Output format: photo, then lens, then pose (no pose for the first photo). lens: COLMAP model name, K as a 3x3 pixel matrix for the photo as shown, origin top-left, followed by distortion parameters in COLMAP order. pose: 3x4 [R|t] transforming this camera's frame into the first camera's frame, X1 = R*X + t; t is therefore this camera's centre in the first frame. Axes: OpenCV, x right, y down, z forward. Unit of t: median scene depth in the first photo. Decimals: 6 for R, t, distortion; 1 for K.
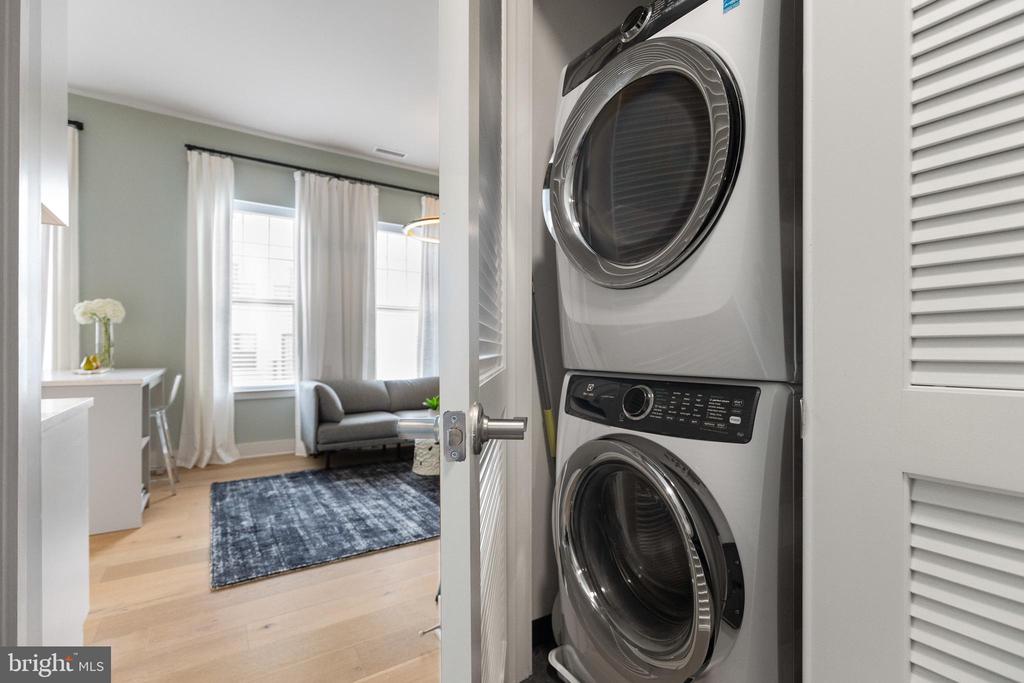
lens RADIAL K [[468.6, 0, 512.0], [0, 468.6, 341.5], [0, 0, 1]] dist [0.000053, -0.000125]
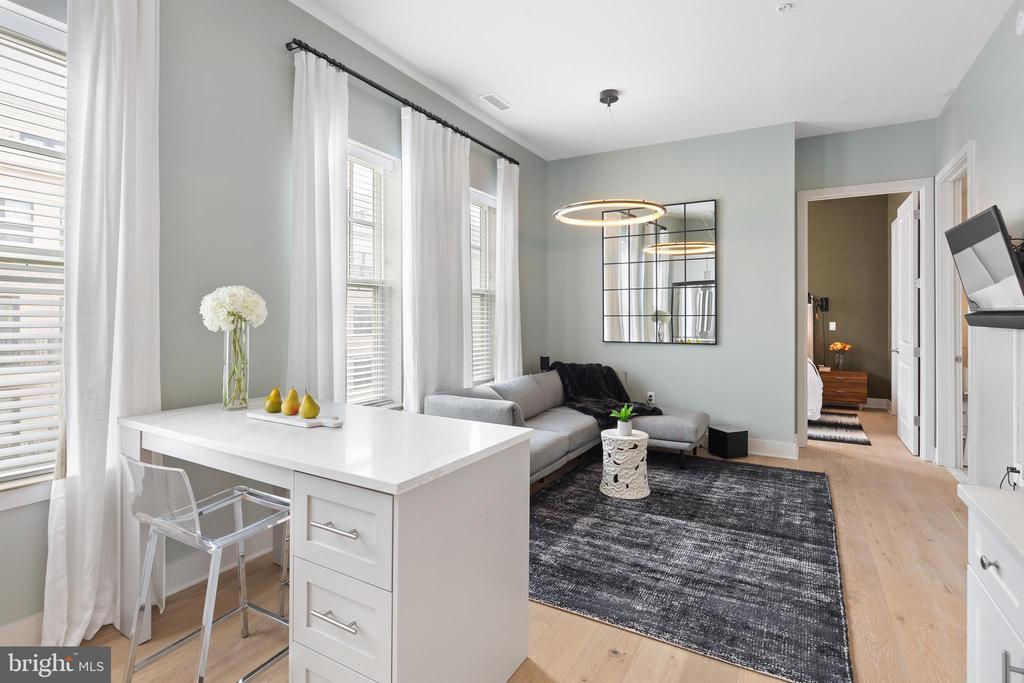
lens RADIAL K [[503.0, 0, 514.8], [0, 503.0, 316.2], [0, 0, 1]] dist [-0.004087, -0.000876]
pose [[0.887899, 0.000949, 0.460037, -0.925777], [-0.008044, 0.999877, 0.013463, -0.074336], [-0.459968, -0.015654, 0.887798, 0.317101]]
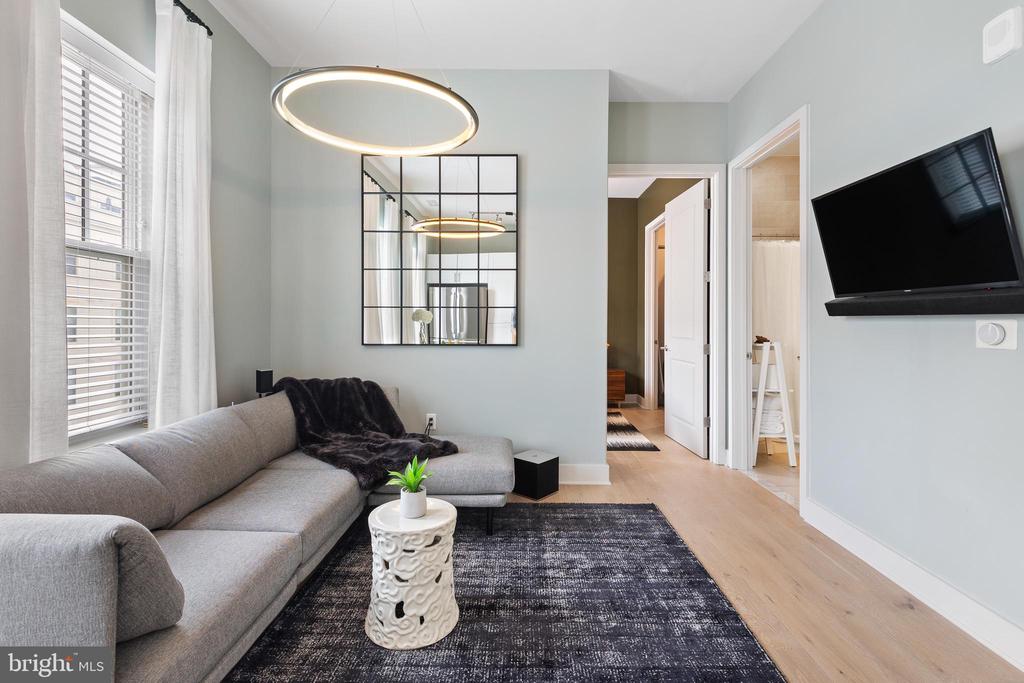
lens RADIAL K [[469.6, 0, 513.2], [0, 469.6, 318.7], [0, 0, 1]] dist [0.004274, 0.000210]
pose [[0.550368, 0.008226, 0.834882, -0.605004], [-0.018112, 0.999834, 0.002088, -0.037613], [-0.834726, -0.016271, 0.550425, 0.782534]]
